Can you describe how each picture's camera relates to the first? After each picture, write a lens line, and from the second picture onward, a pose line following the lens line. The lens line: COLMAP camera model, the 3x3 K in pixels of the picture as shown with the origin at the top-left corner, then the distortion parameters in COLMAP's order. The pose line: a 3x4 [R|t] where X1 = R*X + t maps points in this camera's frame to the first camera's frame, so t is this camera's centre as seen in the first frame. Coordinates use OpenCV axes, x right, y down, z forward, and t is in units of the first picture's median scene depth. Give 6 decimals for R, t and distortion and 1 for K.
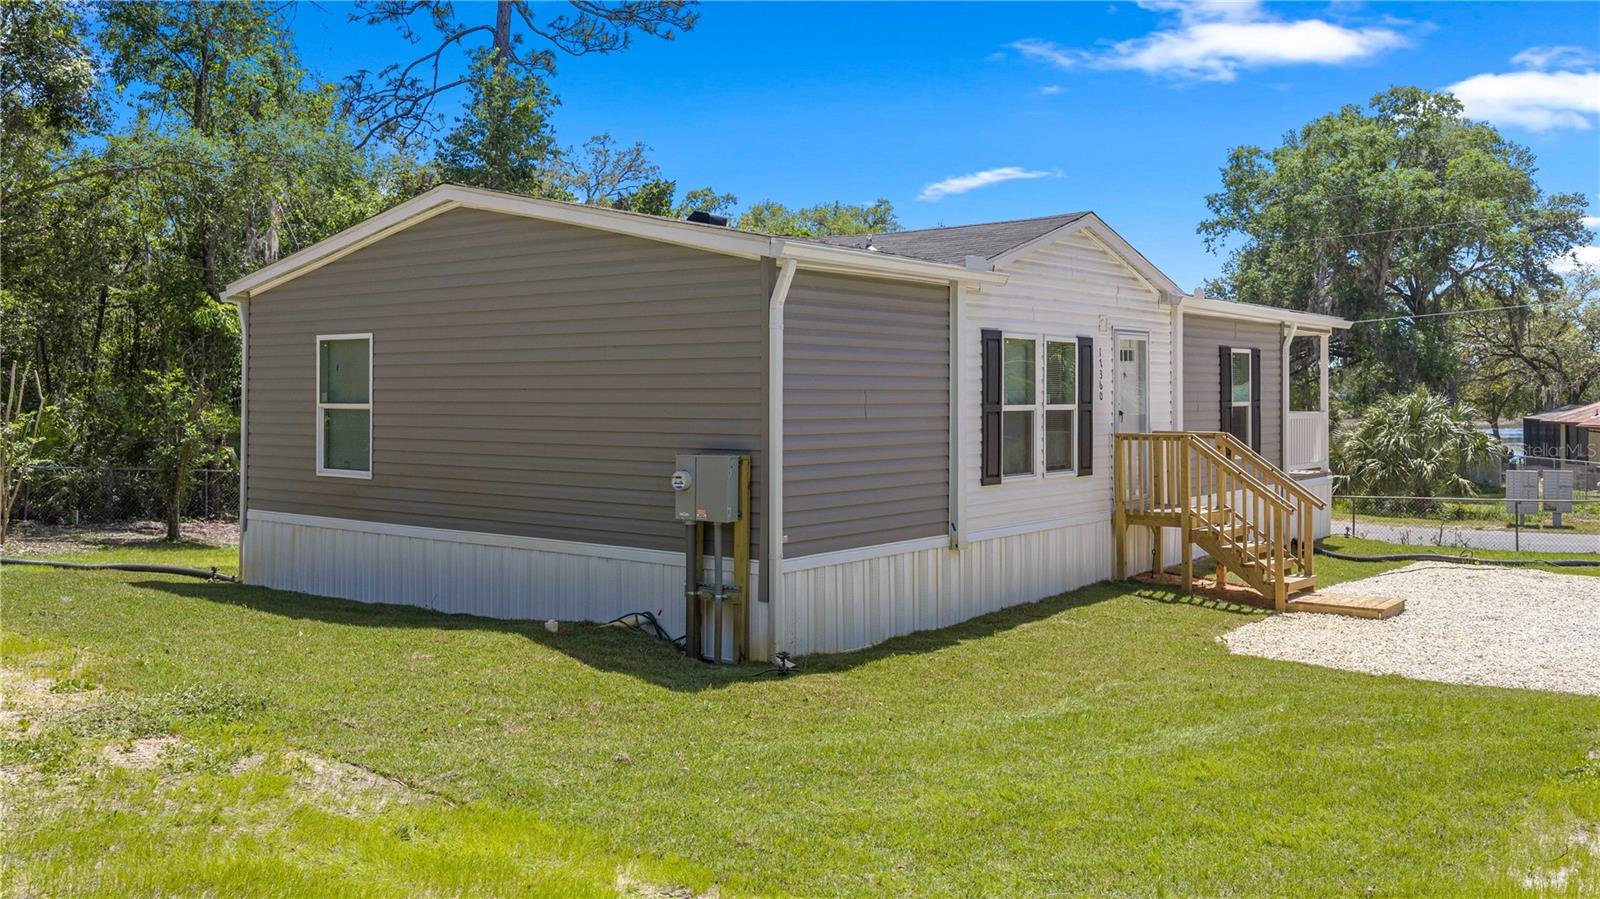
lens RADIAL K [[1380.5, 0, 800.5], [0, 1380.5, 448.0], [0, 0, 1]] dist [0.003443, -0.000313]
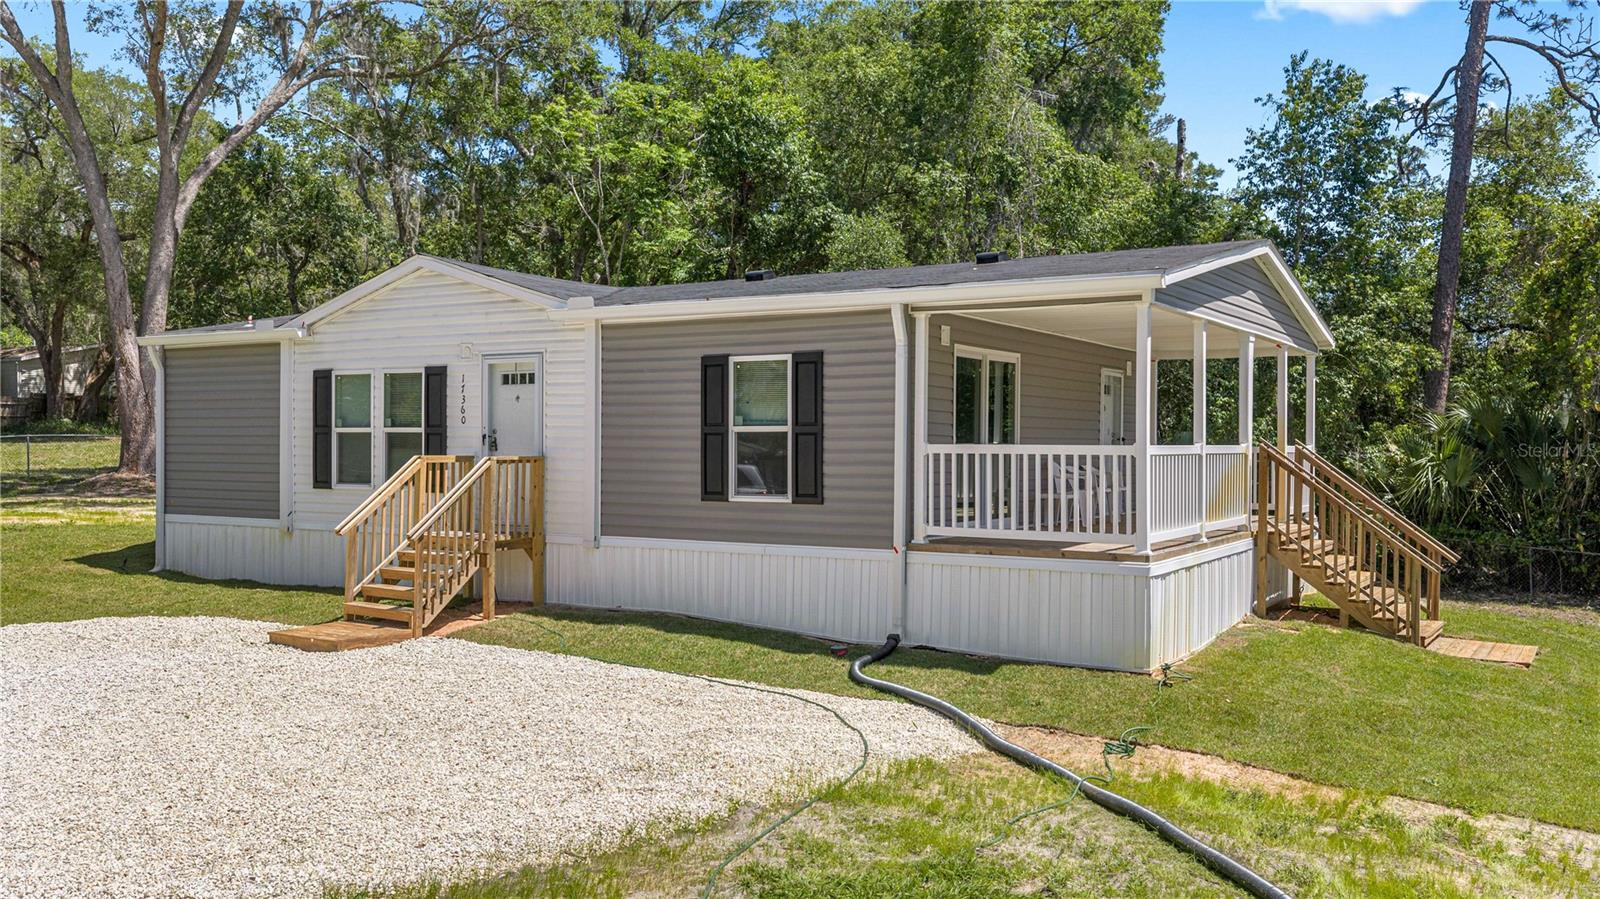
lens RADIAL K [[1380.5, 0, 795.2], [0, 1380.5, 449.7], [0, 0, 1]] dist [0.003443, -0.000313]
pose [[0.128054, 0.018508, -0.991594, 1.465608], [-0.030359, 0.999430, 0.014733, -0.042148], [0.991302, 0.028217, 0.128543, 1.254133]]
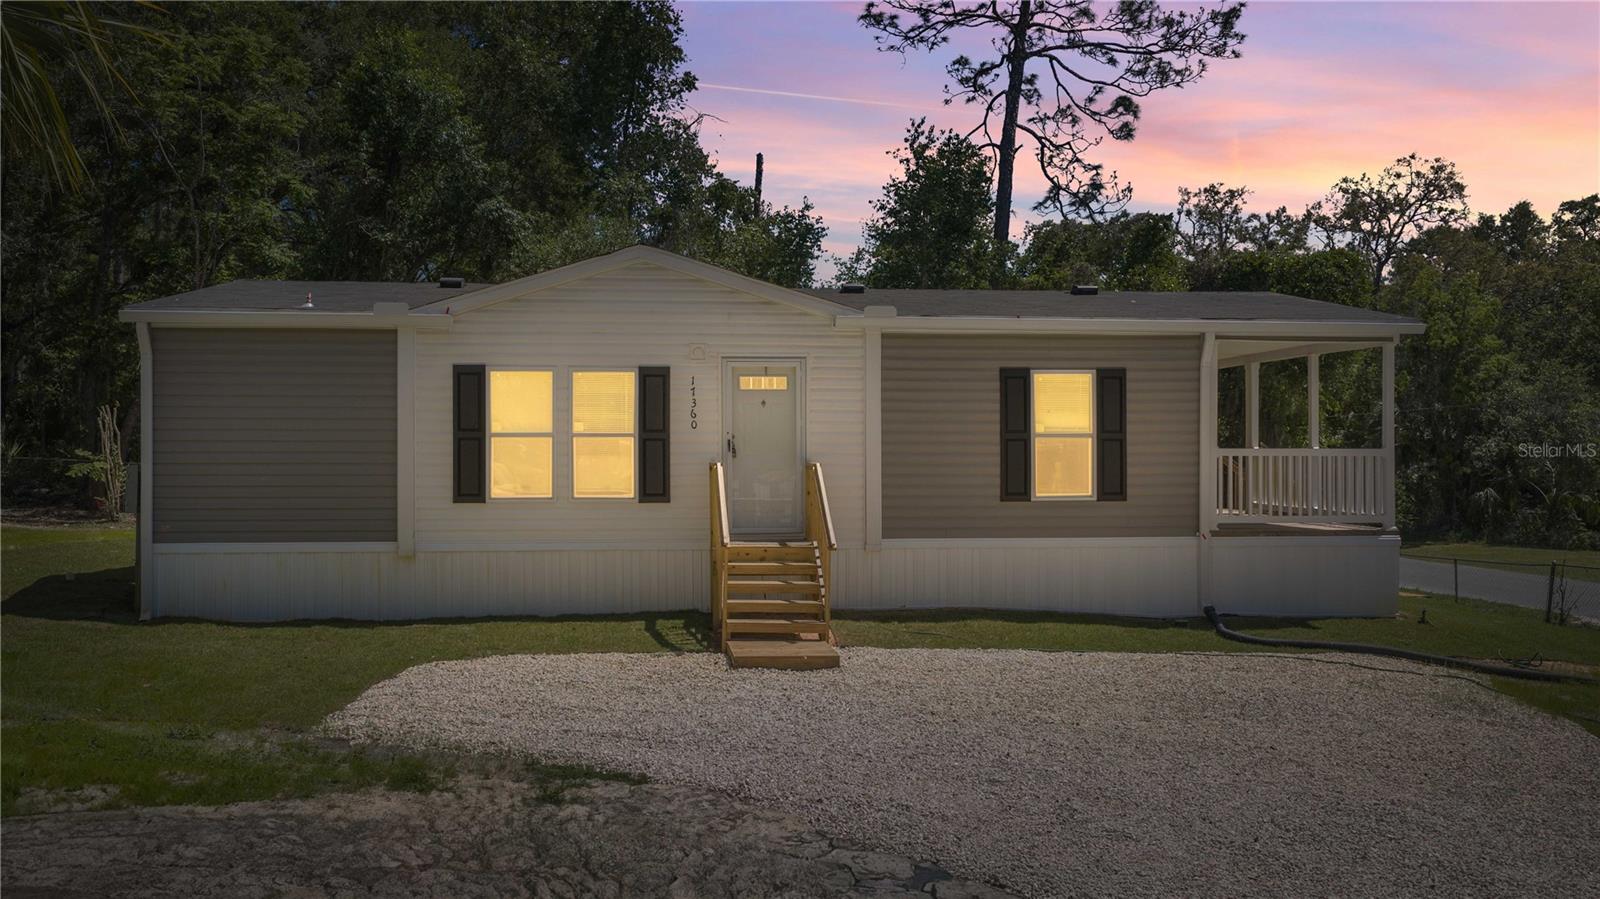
lens RADIAL K [[1380.5, 0, 795.9], [0, 1380.5, 450.6], [0, 0, 1]] dist [0.003443, -0.000313]
pose [[0.713066, 0.015551, -0.700925, 1.093964], [-0.027185, 0.999615, -0.005477, -0.016537], [0.700570, 0.022960, 0.713214, 0.379705]]
